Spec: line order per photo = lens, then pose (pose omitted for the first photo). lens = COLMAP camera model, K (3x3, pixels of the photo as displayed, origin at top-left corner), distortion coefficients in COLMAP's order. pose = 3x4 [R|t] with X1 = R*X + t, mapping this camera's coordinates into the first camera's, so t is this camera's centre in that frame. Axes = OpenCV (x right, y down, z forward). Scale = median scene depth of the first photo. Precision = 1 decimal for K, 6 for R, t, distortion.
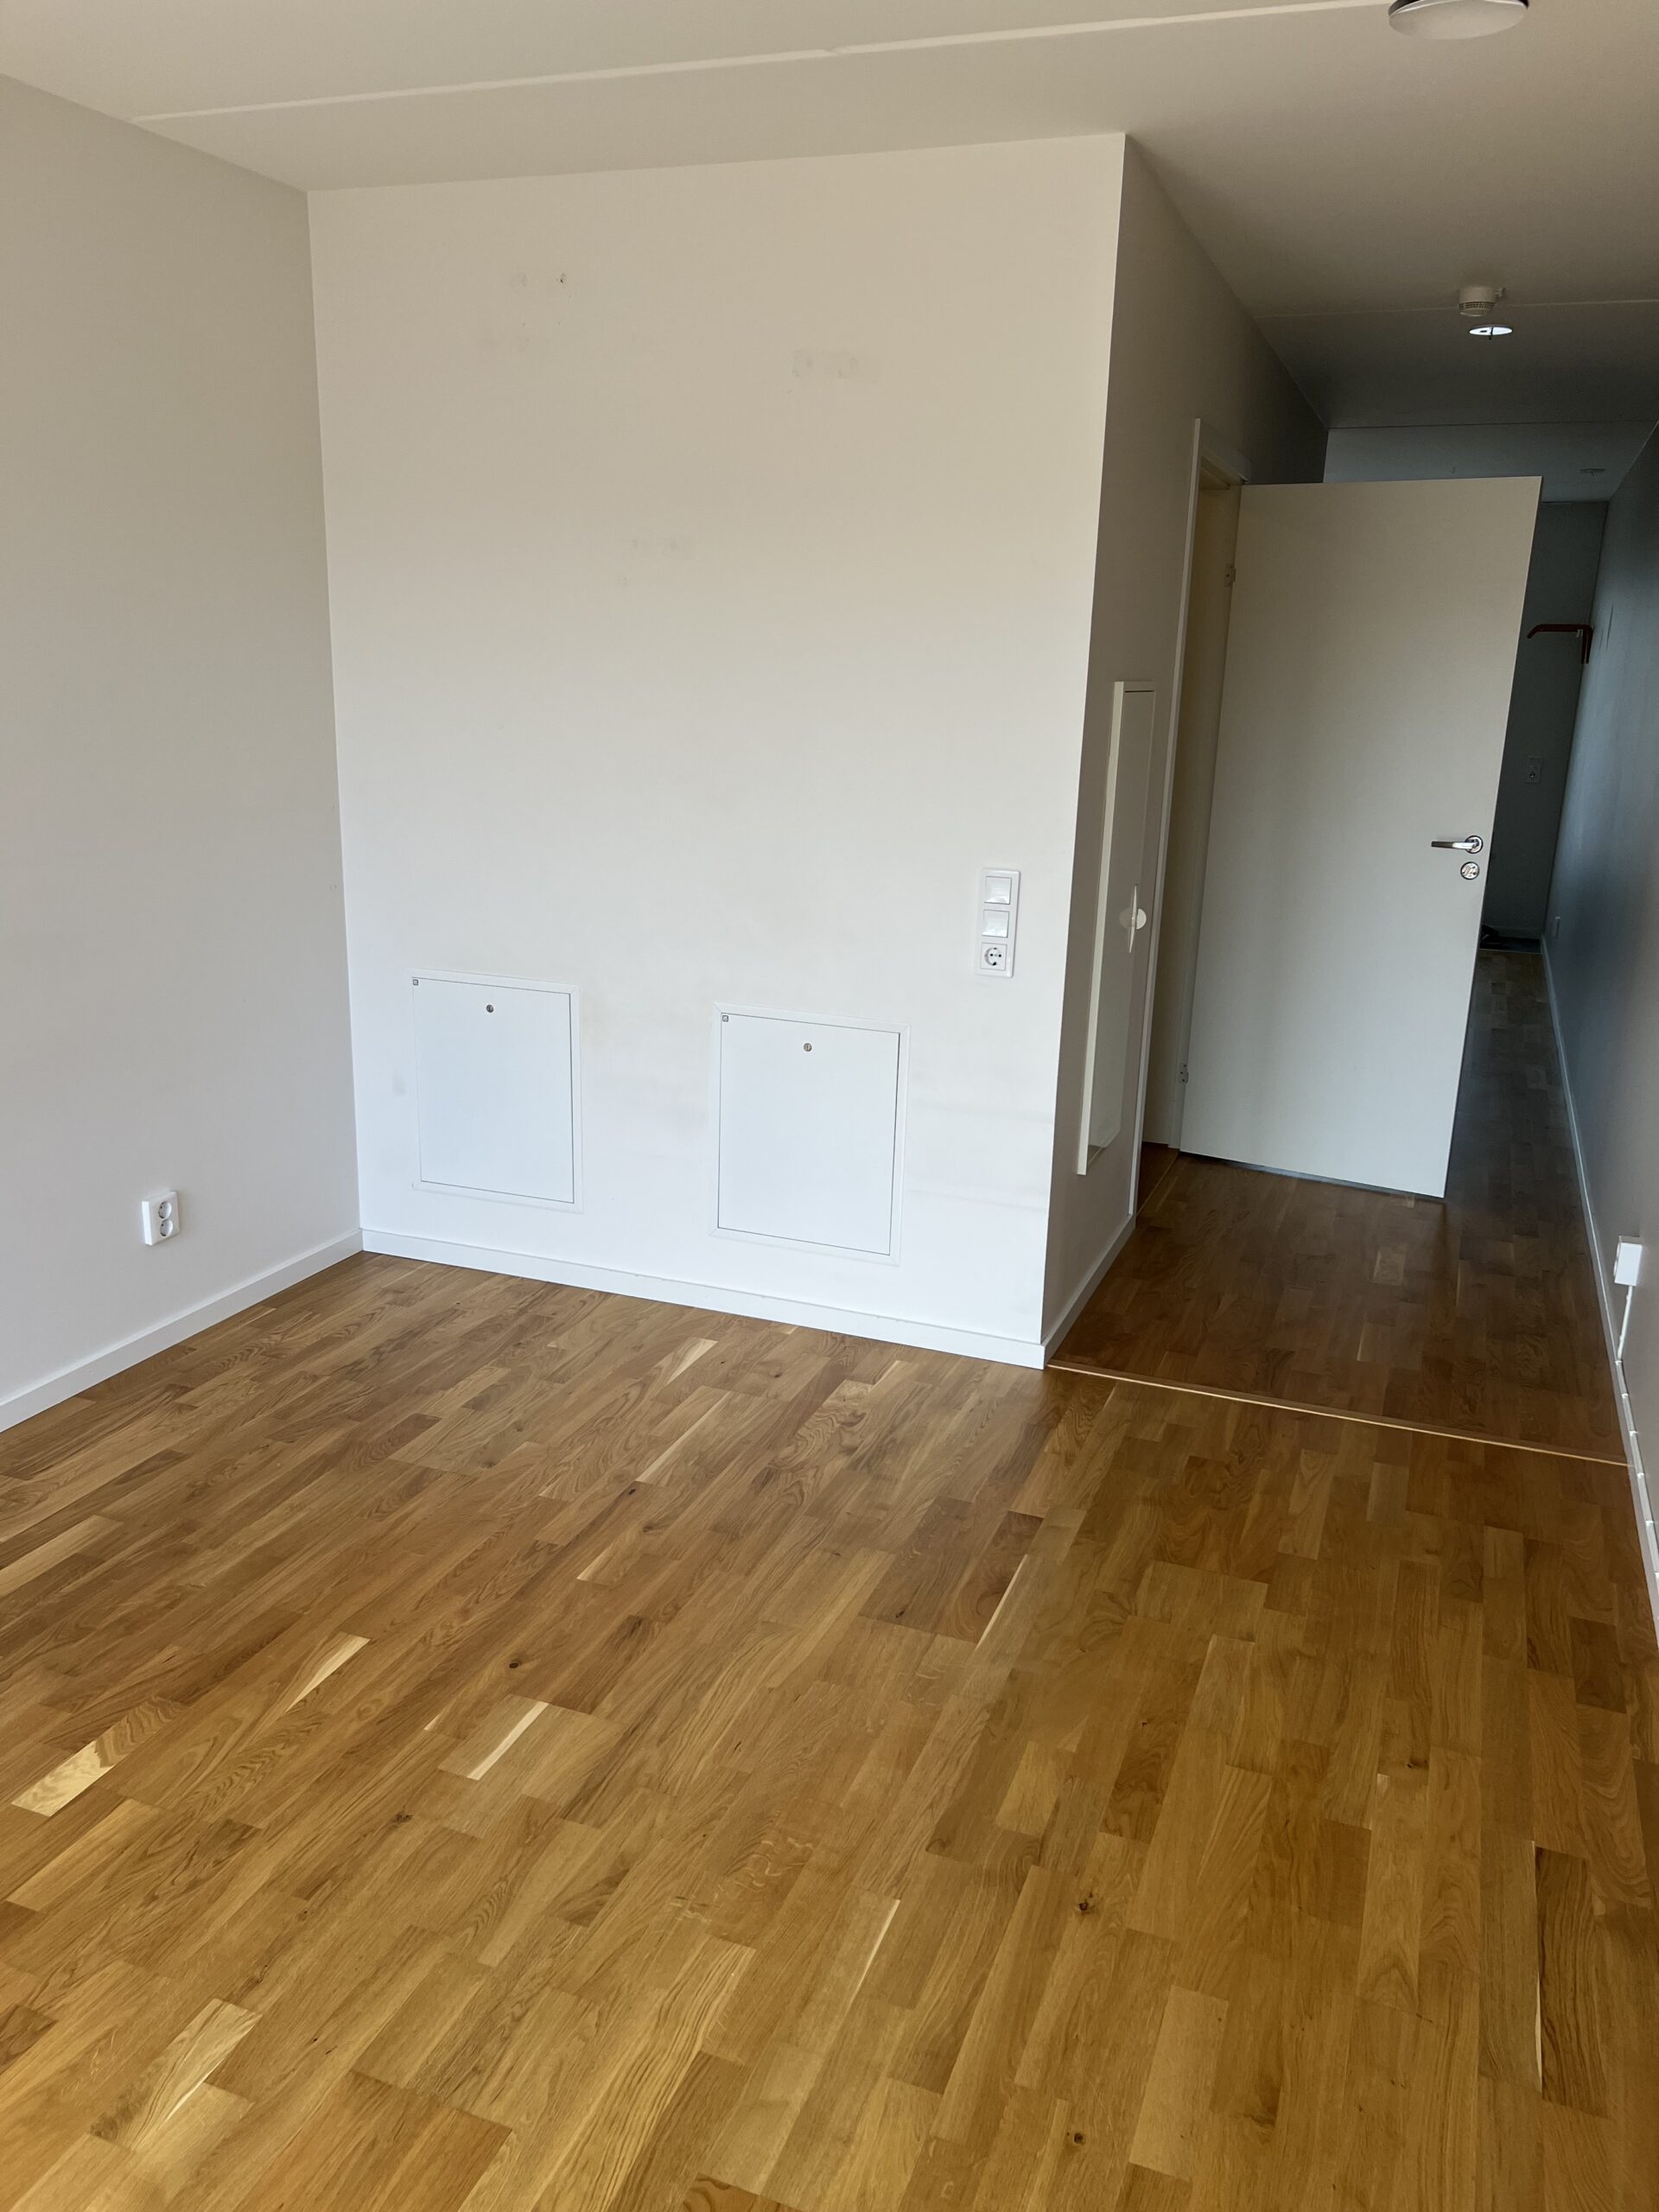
lens RADIAL K [[1680.5, 0, 829.5], [0, 1680.5, 1106.0], [0, 0, 1]] dist [0.074717, -0.064739]
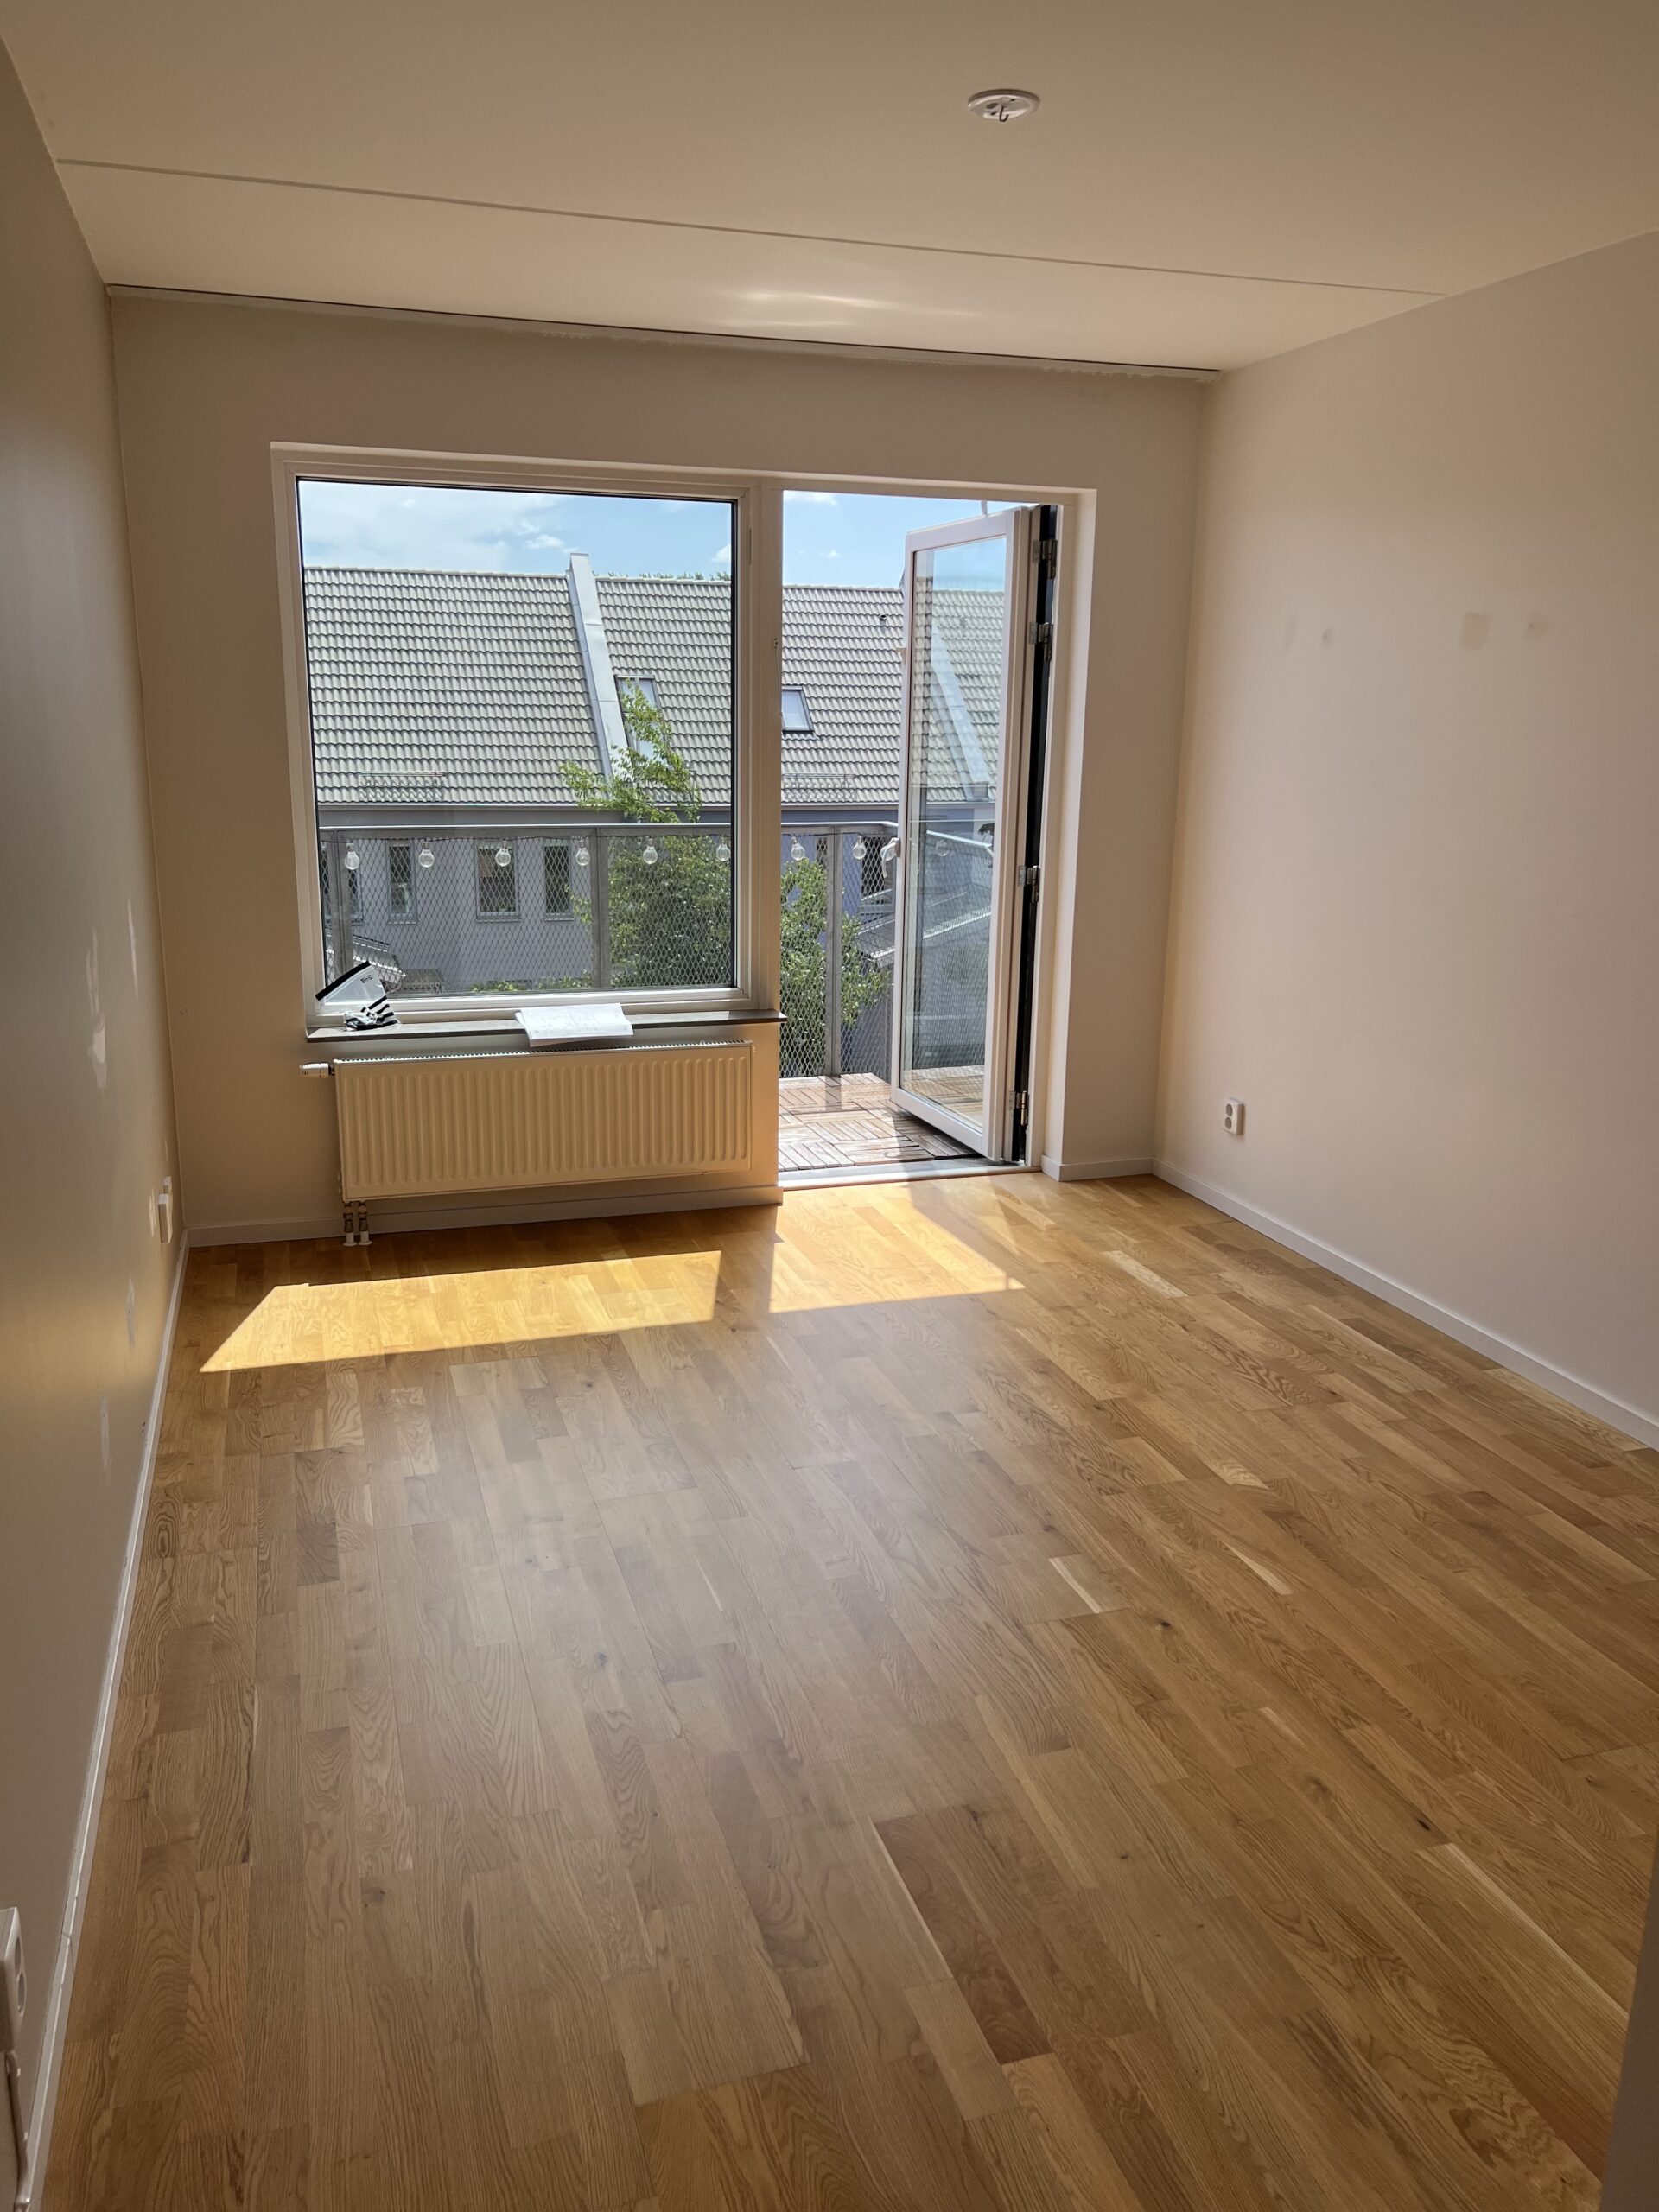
lens RADIAL K [[1680.5, 0, 829.5], [0, 1680.5, 1106.0], [0, 0, 1]] dist [0.074717, -0.064739]
pose [[-0.778541, 0.108520, -0.618140, 0.599520], [-0.199724, 0.890889, 0.407954, -0.357492], [0.594966, 0.441066, -0.671920, 1.401959]]
